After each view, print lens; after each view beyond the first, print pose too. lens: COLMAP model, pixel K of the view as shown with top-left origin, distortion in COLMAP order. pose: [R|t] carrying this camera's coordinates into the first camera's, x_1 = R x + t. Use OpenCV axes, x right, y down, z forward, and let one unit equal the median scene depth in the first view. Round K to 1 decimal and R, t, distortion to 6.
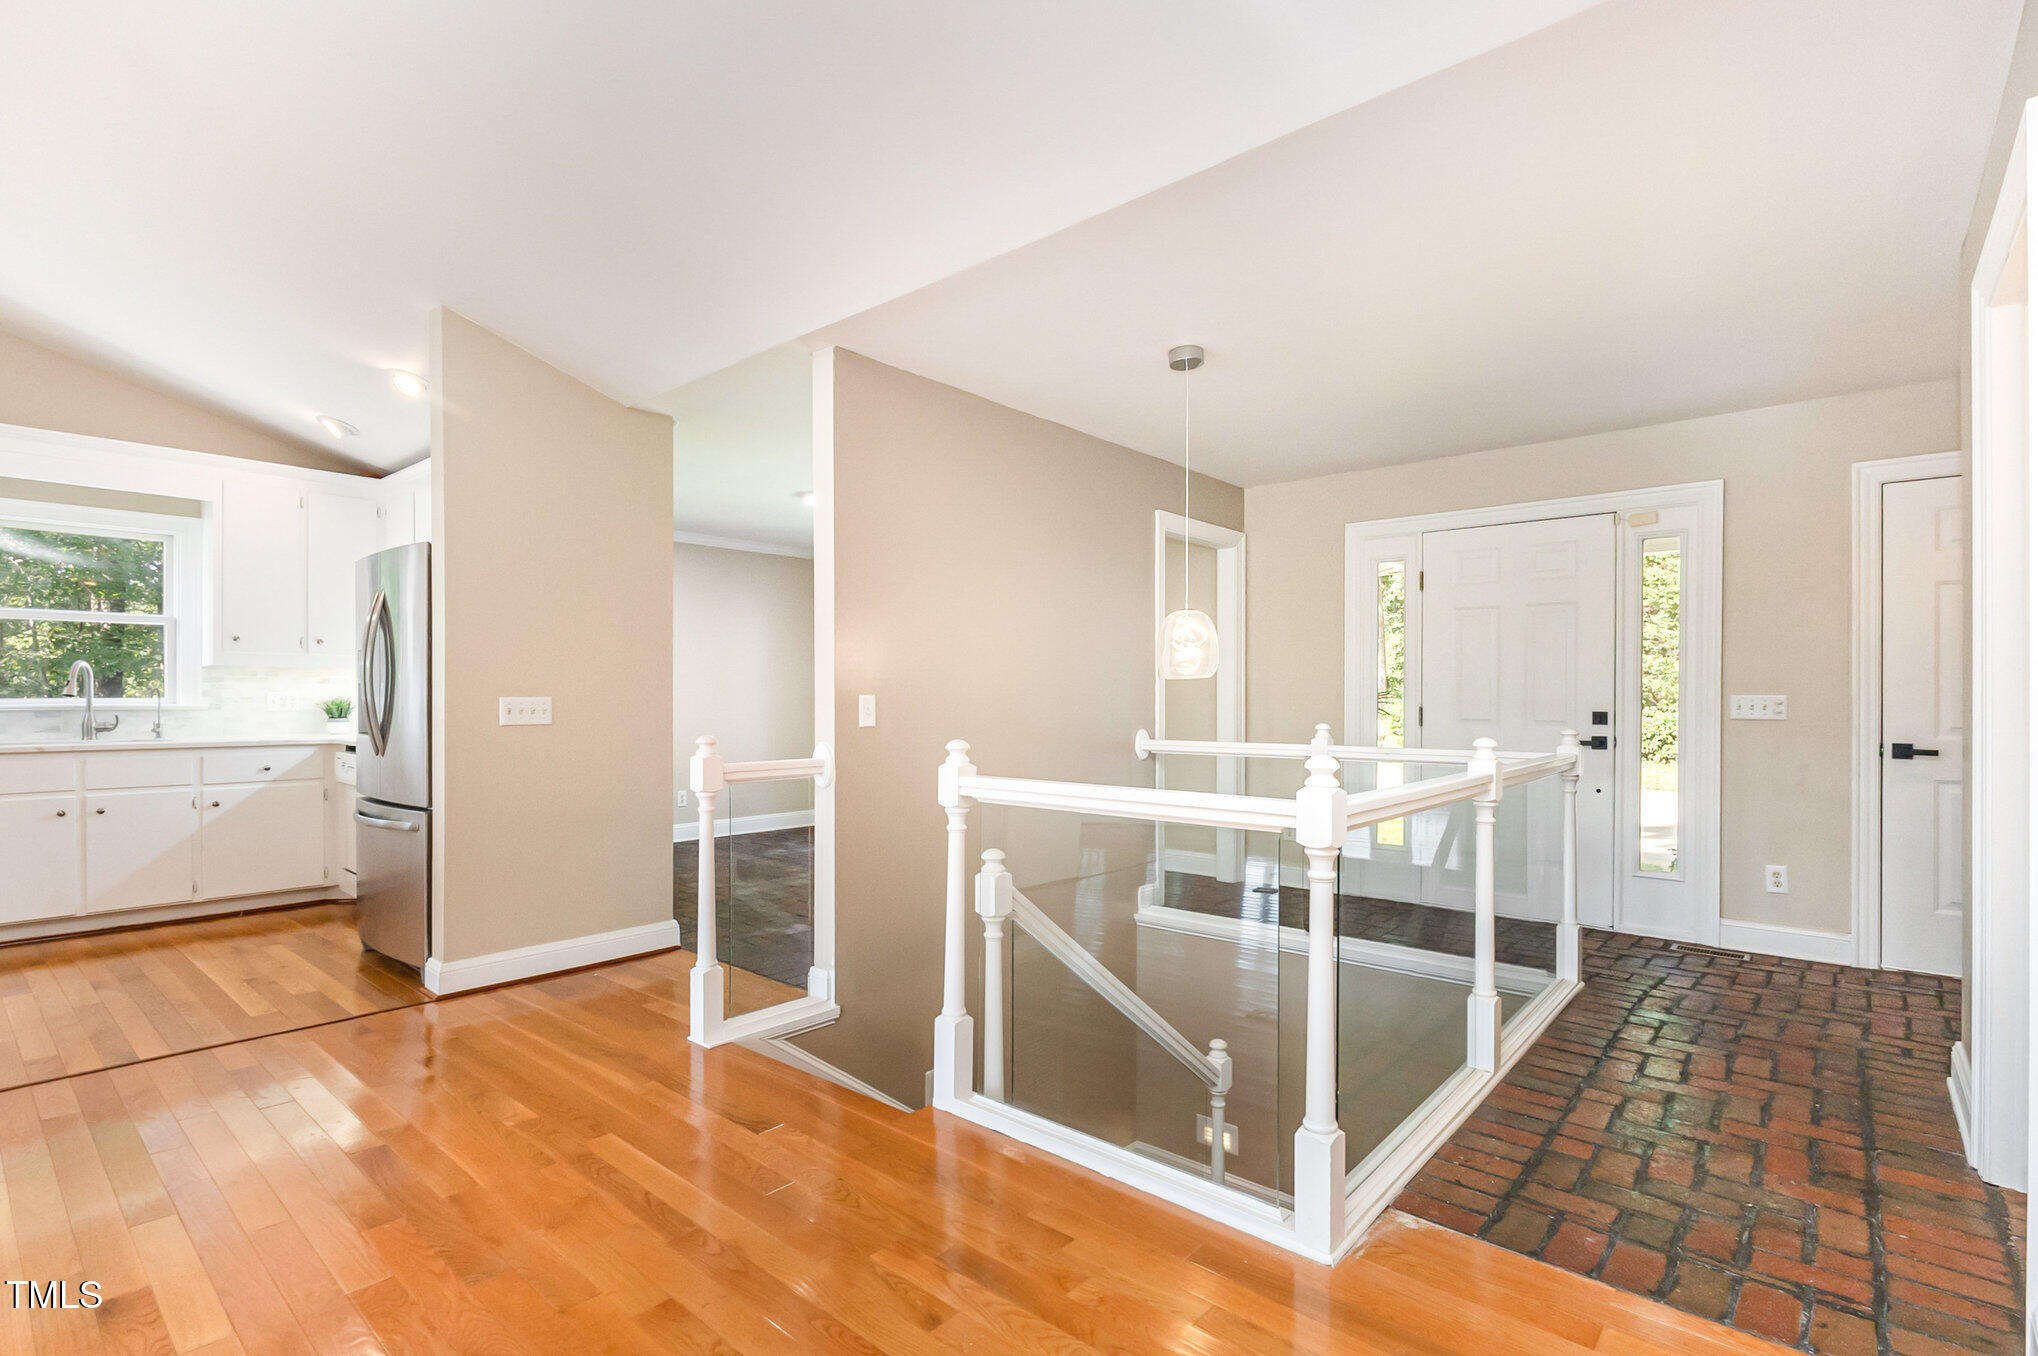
lens RADIAL K [[954.9, 0, 1036.0], [0, 954.9, 689.2], [0, 0, 1]] dist [-0.002089, -0.000336]
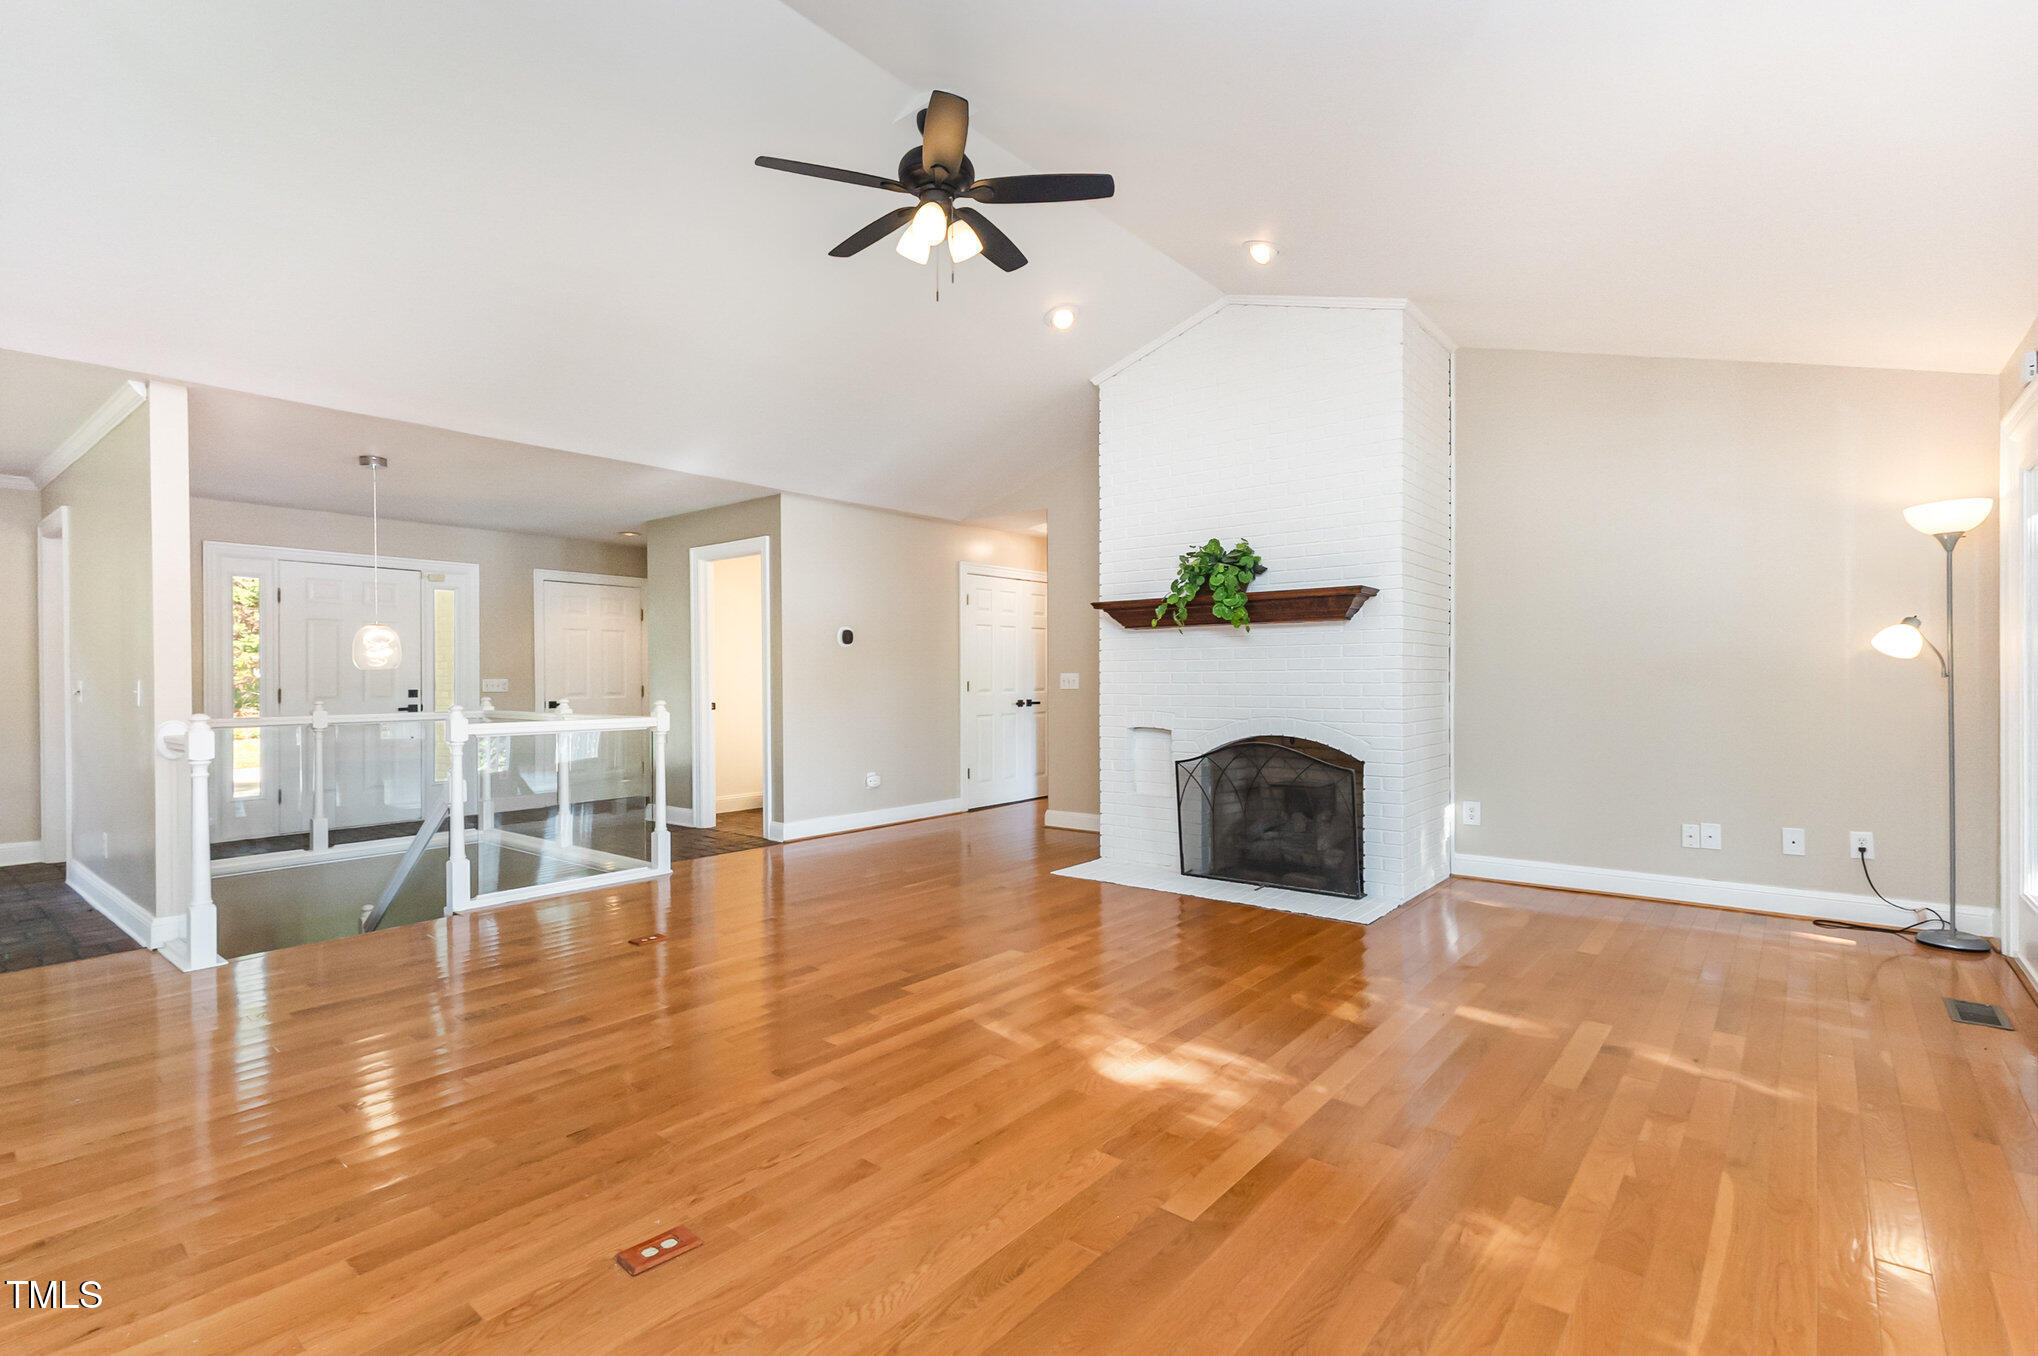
lens RADIAL K [[922.9, 0, 1010.7], [0, 922.9, 673.5], [0, 0, 1]] dist [0.027207, -0.000209]
pose [[-0.018874, 0.004710, 0.999811, -1.045790], [-0.000843, 0.999988, -0.004727, 0.002210], [-0.999822, -0.000932, -0.018870, -0.008766]]
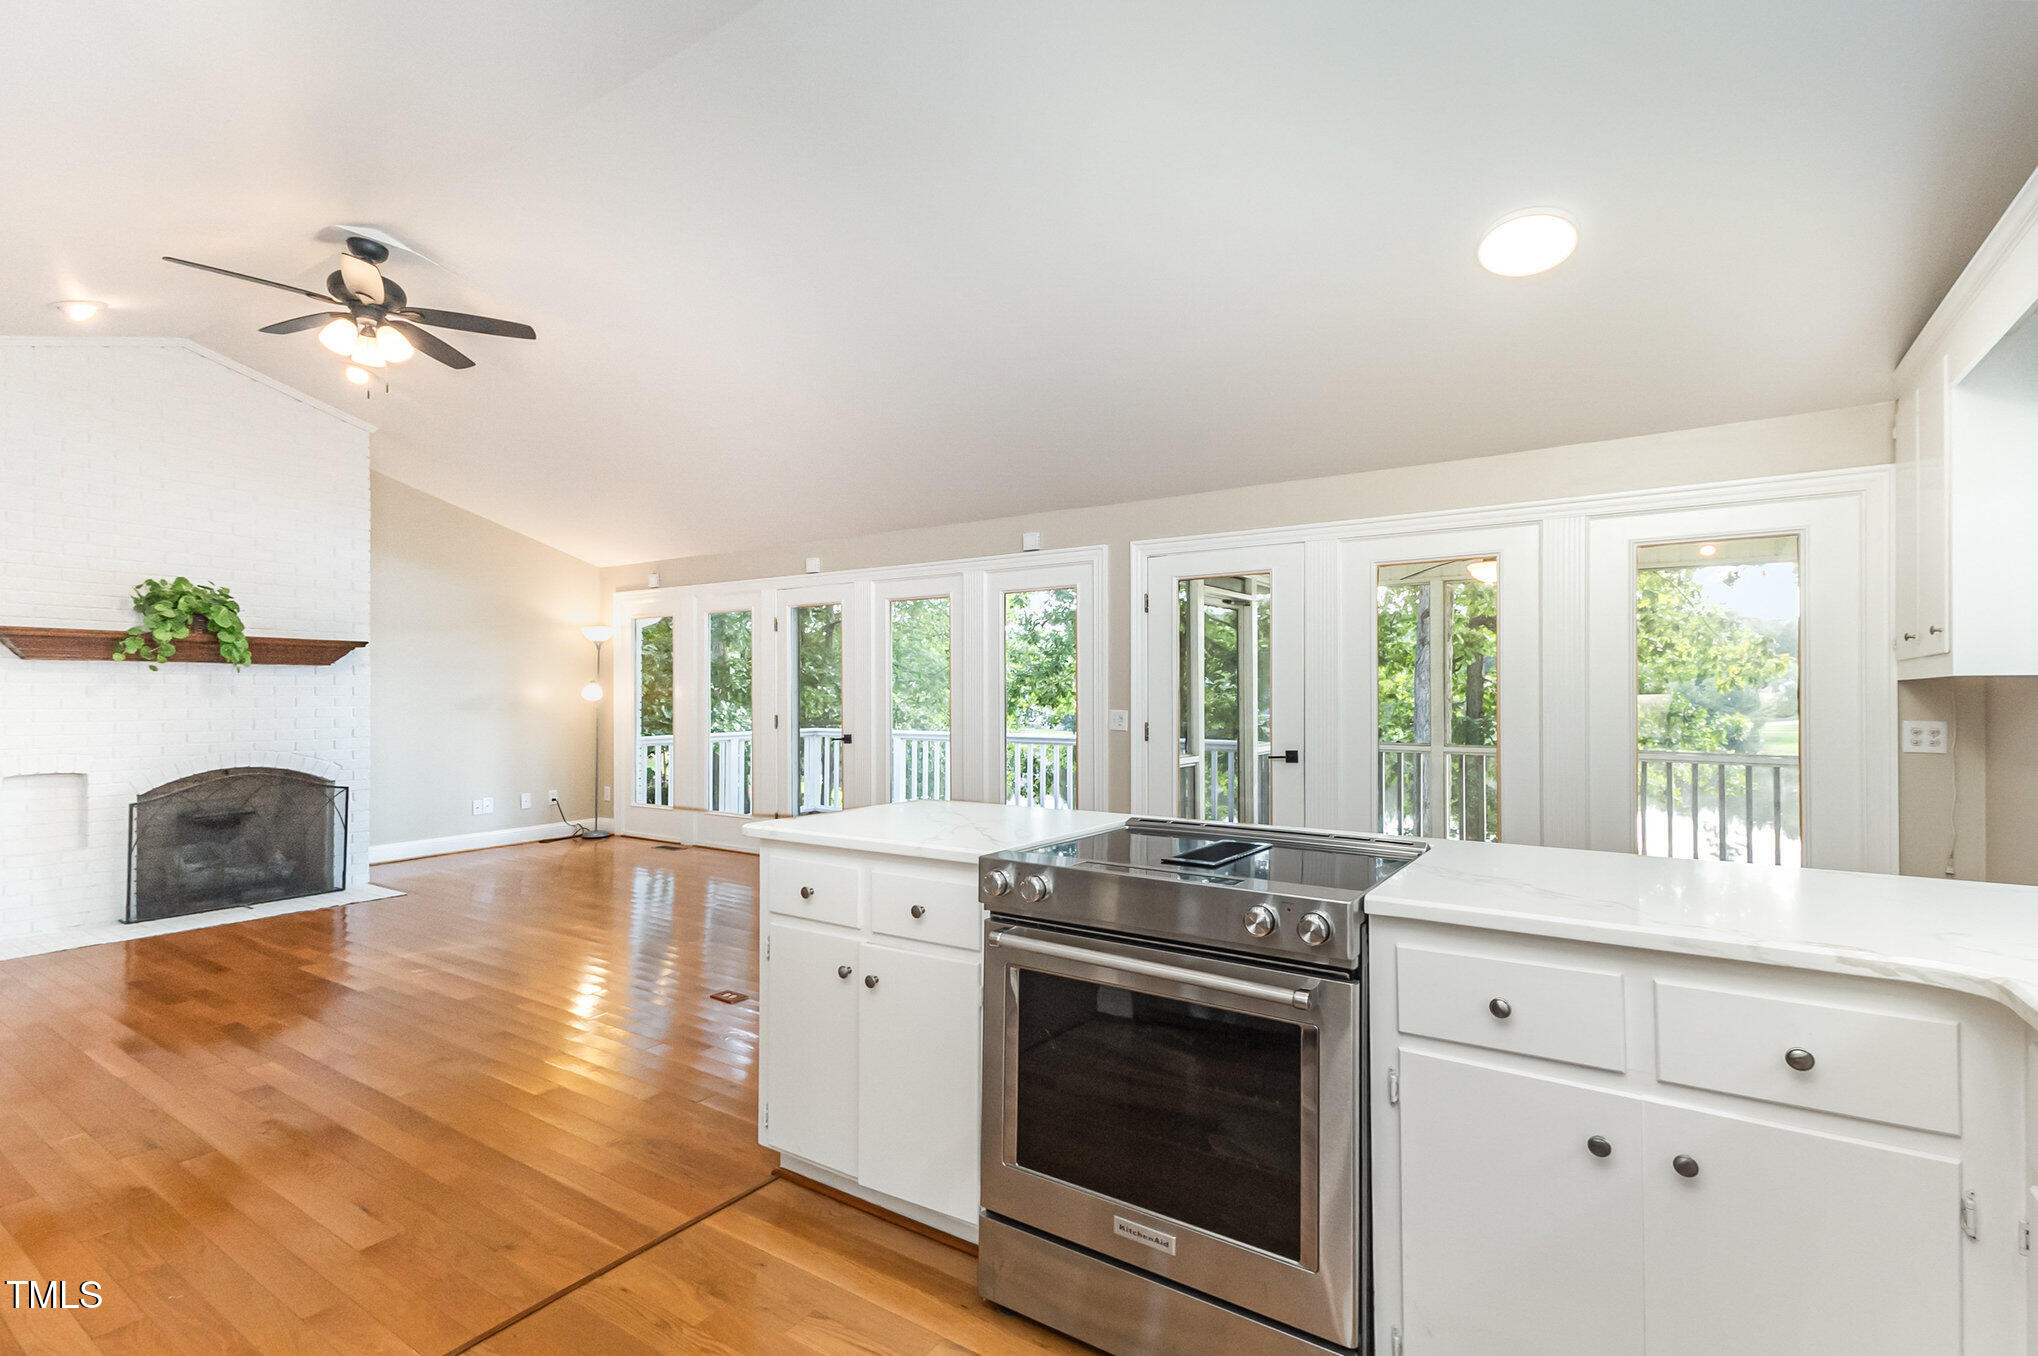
lens RADIAL K [[948.5, 0, 1041.5], [0, 948.5, 681.9], [0, 0, 1]] dist [0.020893, -0.009692]
pose [[-0.992312, -0.000809, -0.123762, -0.831269], [0.001563, 0.999817, -0.019061, -0.014298], [0.123755, -0.019108, -0.992129, 0.985206]]
